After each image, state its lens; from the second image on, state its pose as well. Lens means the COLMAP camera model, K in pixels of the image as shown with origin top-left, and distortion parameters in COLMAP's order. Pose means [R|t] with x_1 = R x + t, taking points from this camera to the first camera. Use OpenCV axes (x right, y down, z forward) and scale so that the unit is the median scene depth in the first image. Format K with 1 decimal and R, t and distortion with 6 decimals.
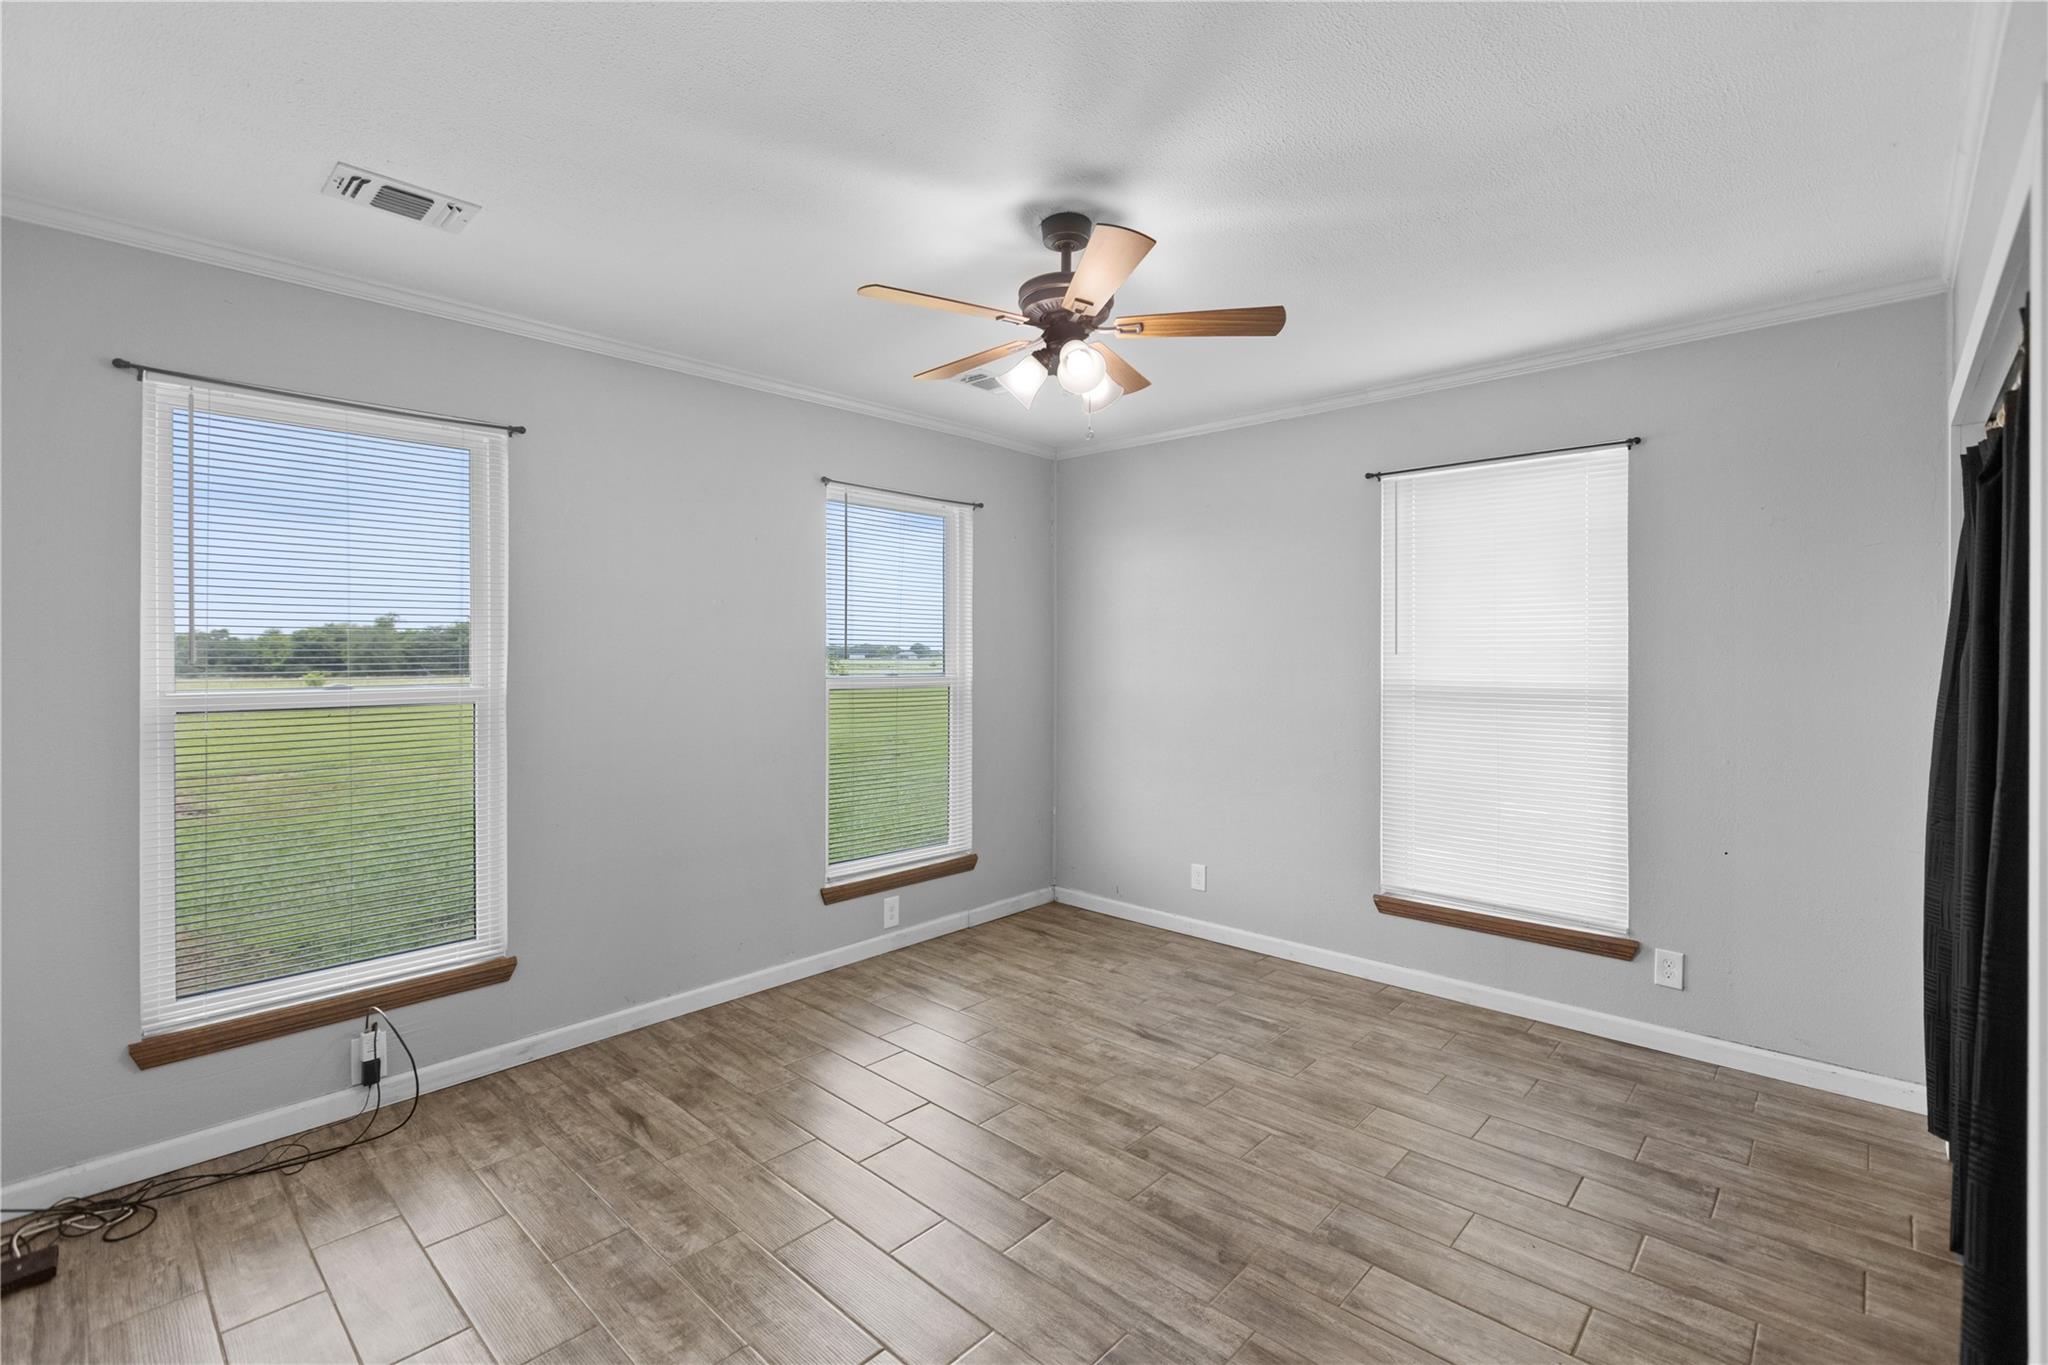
lens RADIAL K [[921.1, 0, 1023.4], [0, 921.1, 682.2], [0, 0, 1]] dist [0.001355, 0.000138]
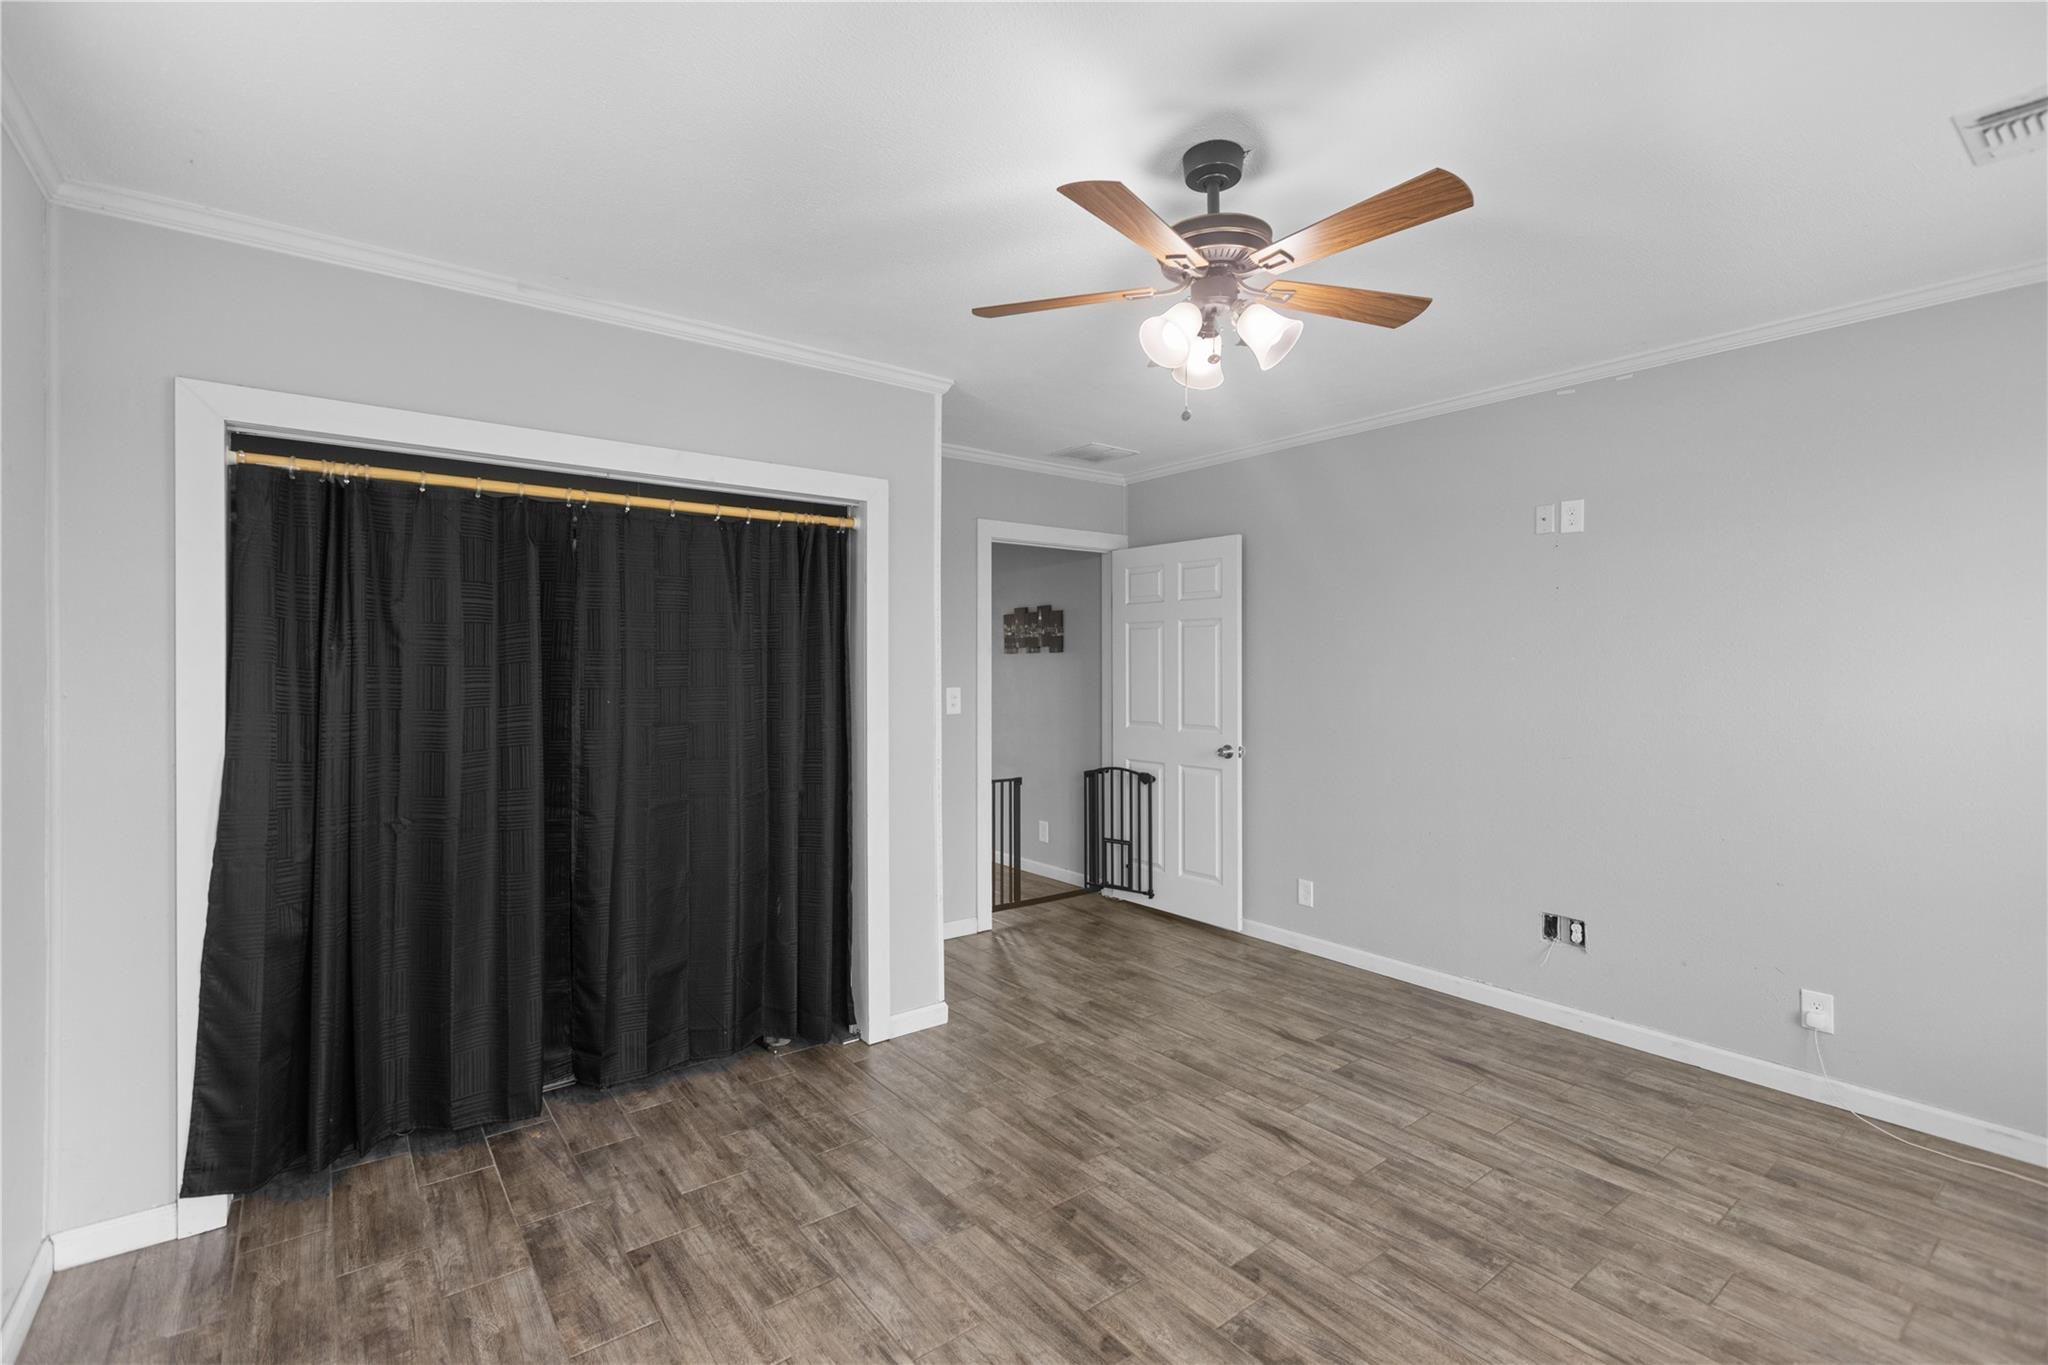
lens RADIAL K [[921.1, 0, 1024.4], [0, 921.1, 667.0], [0, 0, 1]] dist [0.001355, 0.000138]
pose [[-0.986575, 0.000349, 0.163310, 0.086799], [0.005547, 0.999492, 0.031373, -0.065251], [-0.163217, 0.031858, -0.986076, 1.989467]]
